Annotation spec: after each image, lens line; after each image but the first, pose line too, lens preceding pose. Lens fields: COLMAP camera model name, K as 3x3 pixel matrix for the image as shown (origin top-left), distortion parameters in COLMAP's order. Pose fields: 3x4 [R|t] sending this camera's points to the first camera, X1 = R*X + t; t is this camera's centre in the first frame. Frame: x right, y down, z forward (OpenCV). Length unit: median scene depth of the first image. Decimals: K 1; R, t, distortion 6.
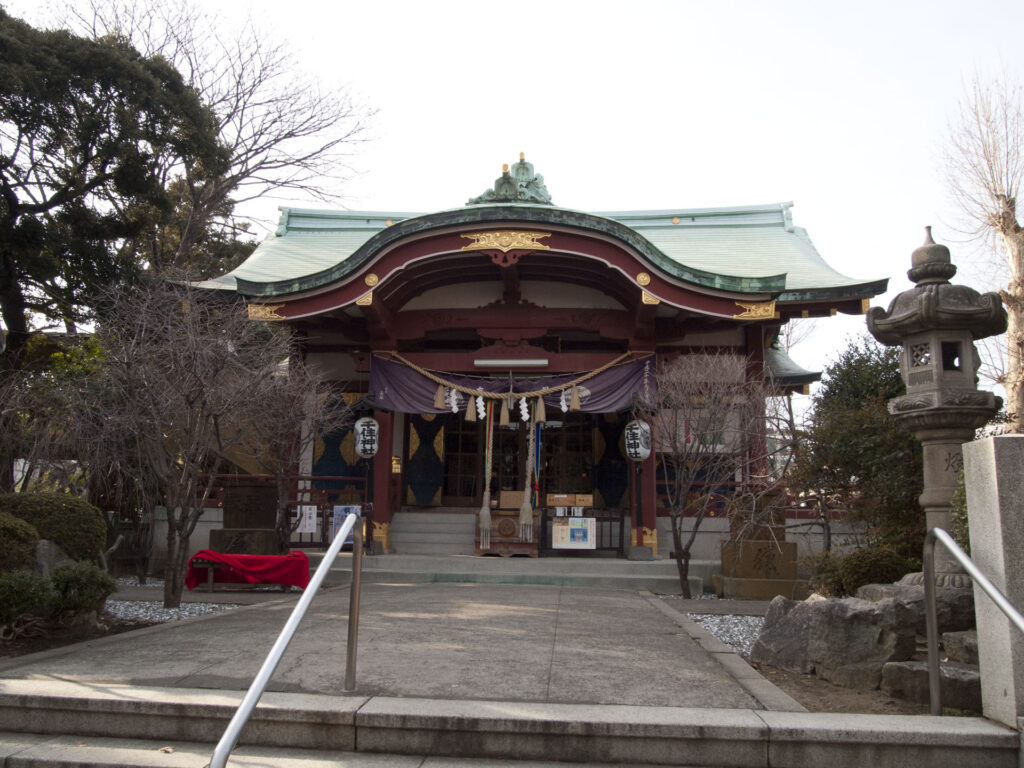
lens RADIAL K [[849.7, 0, 511.4], [0, 849.7, 382.5], [0, 0, 1]] dist [-0.052046, 0.029988]
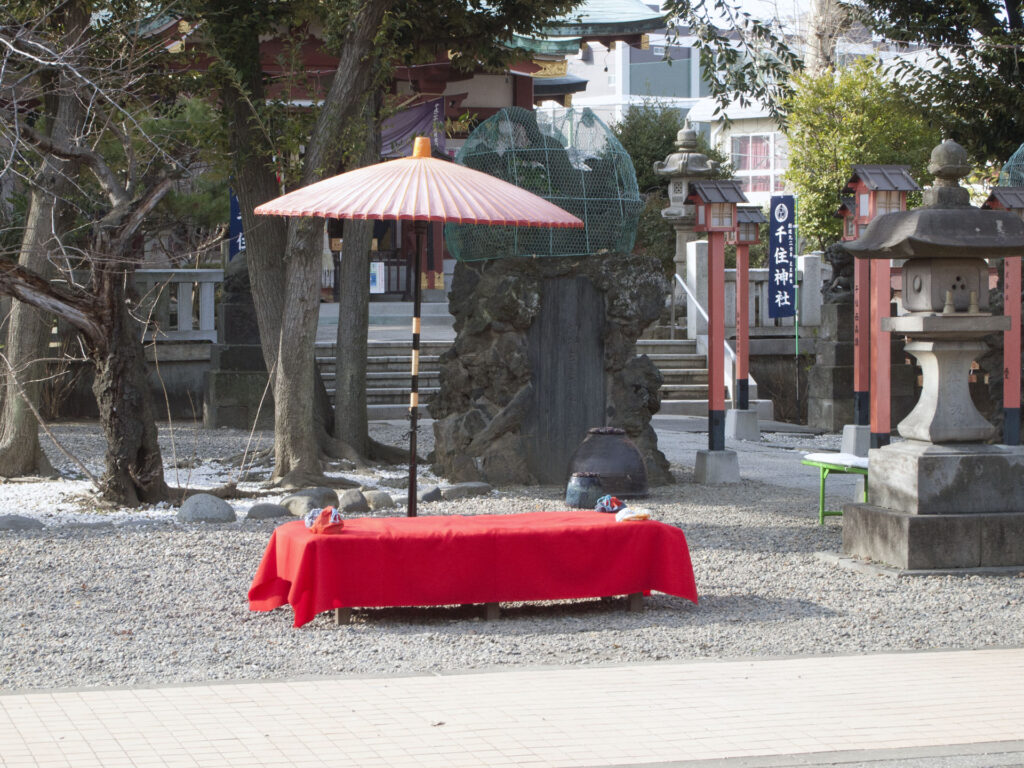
lens RADIAL K [[2506.2, 0, 510.7], [0, 2506.2, 384.3], [0, 0, 1]] dist [0.085764, 0.000000]
pose [[0.933776, -0.033081, 0.356326, -1.325824], [-0.045517, 0.976652, 0.209952, -0.529693], [-0.354952, -0.212267, 0.910468, -2.871611]]
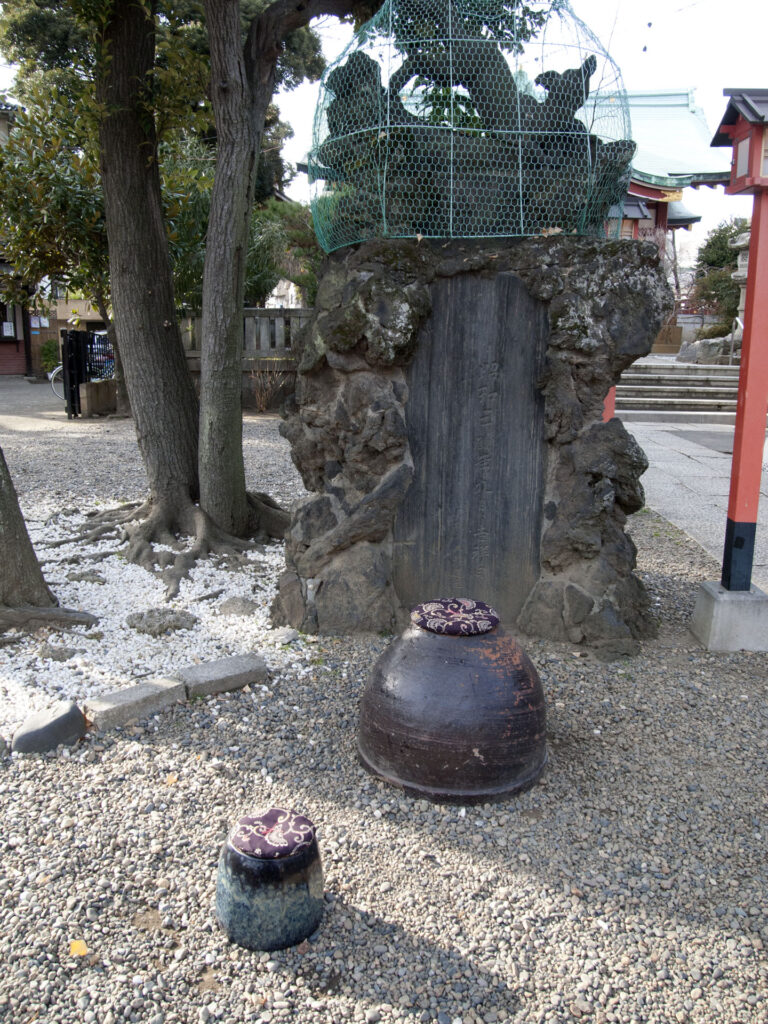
lens RADIAL K [[849.7, 0, 389.8], [0, 849.7, 502.9], [0, 0, 1]] dist [-0.052046, 0.029988]
pose [[0.999521, -0.011510, 0.028740, -0.531433], [0.000059, 0.929029, 0.370006, -0.205097], [-0.030959, -0.369827, 0.928585, -1.258118]]
